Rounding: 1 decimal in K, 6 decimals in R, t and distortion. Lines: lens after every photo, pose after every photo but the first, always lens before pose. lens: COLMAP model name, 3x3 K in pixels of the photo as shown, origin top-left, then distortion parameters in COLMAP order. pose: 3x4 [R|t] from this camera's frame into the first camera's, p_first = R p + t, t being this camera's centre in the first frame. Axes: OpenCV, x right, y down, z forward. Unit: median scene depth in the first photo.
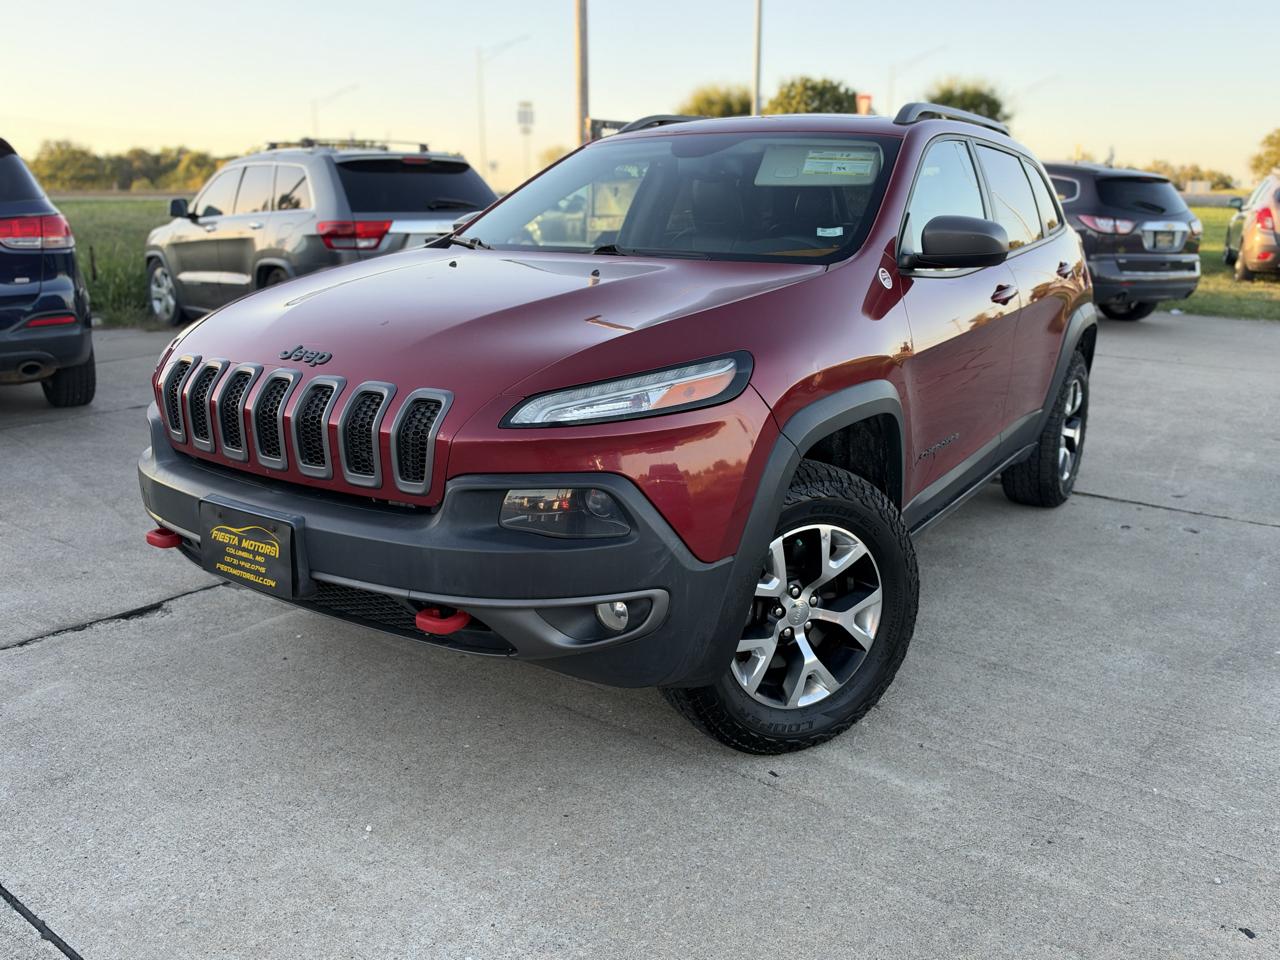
lens RADIAL K [[1032.1, 0, 643.7], [0, 1032.1, 476.1], [0, 0, 1]] dist [0.008122, -0.037521]
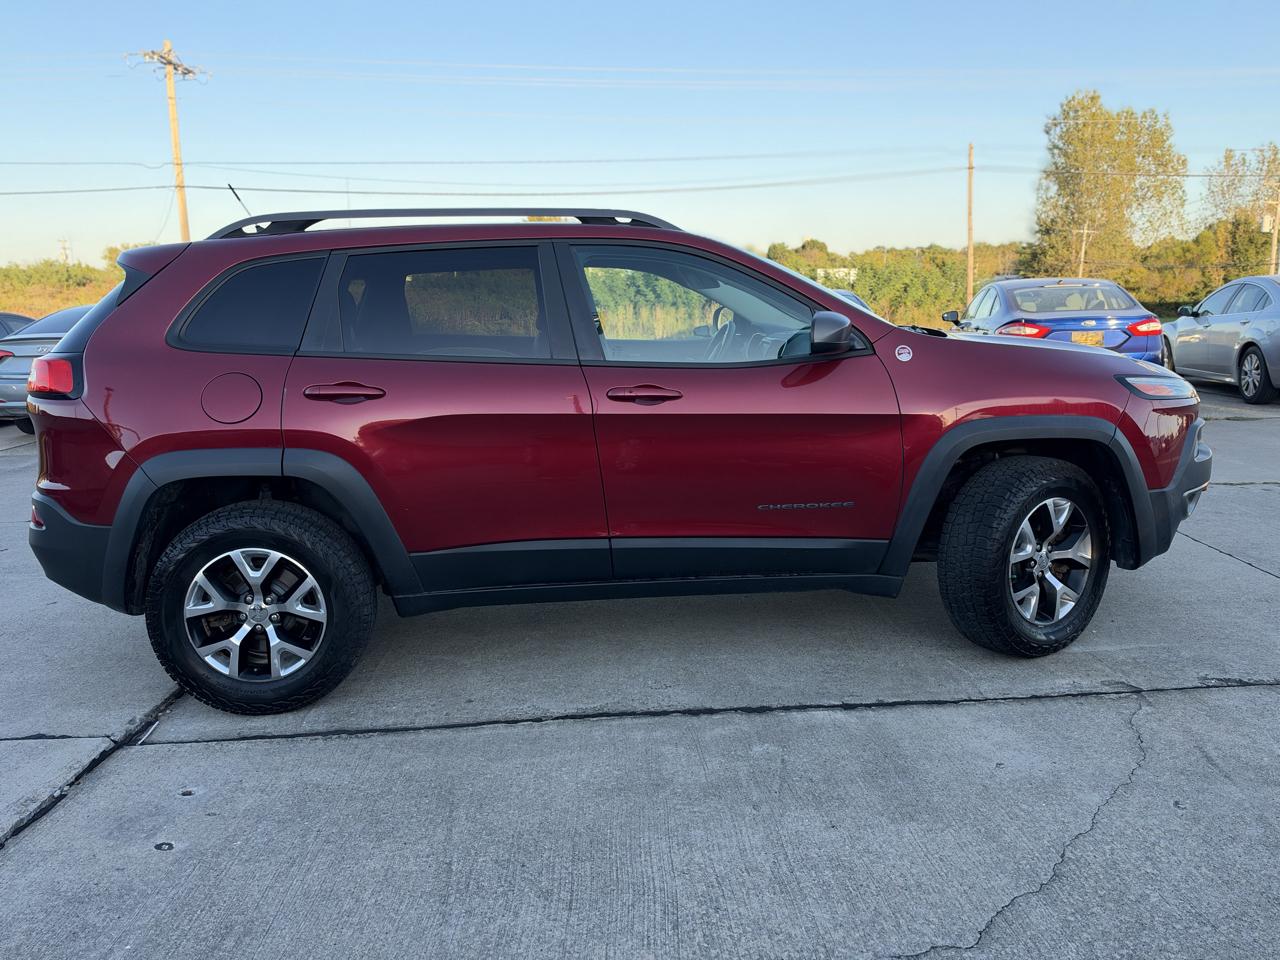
lens RADIAL K [[1032.1, 0, 641.0], [0, 1032.1, 468.2], [0, 0, 1]] dist [0.008122, -0.037521]
pose [[-0.618244, -0.126020, 0.775818, -1.153554], [0.223721, 0.918018, 0.327400, -0.683989], [-0.753474, 0.375980, -0.539366, 2.468491]]
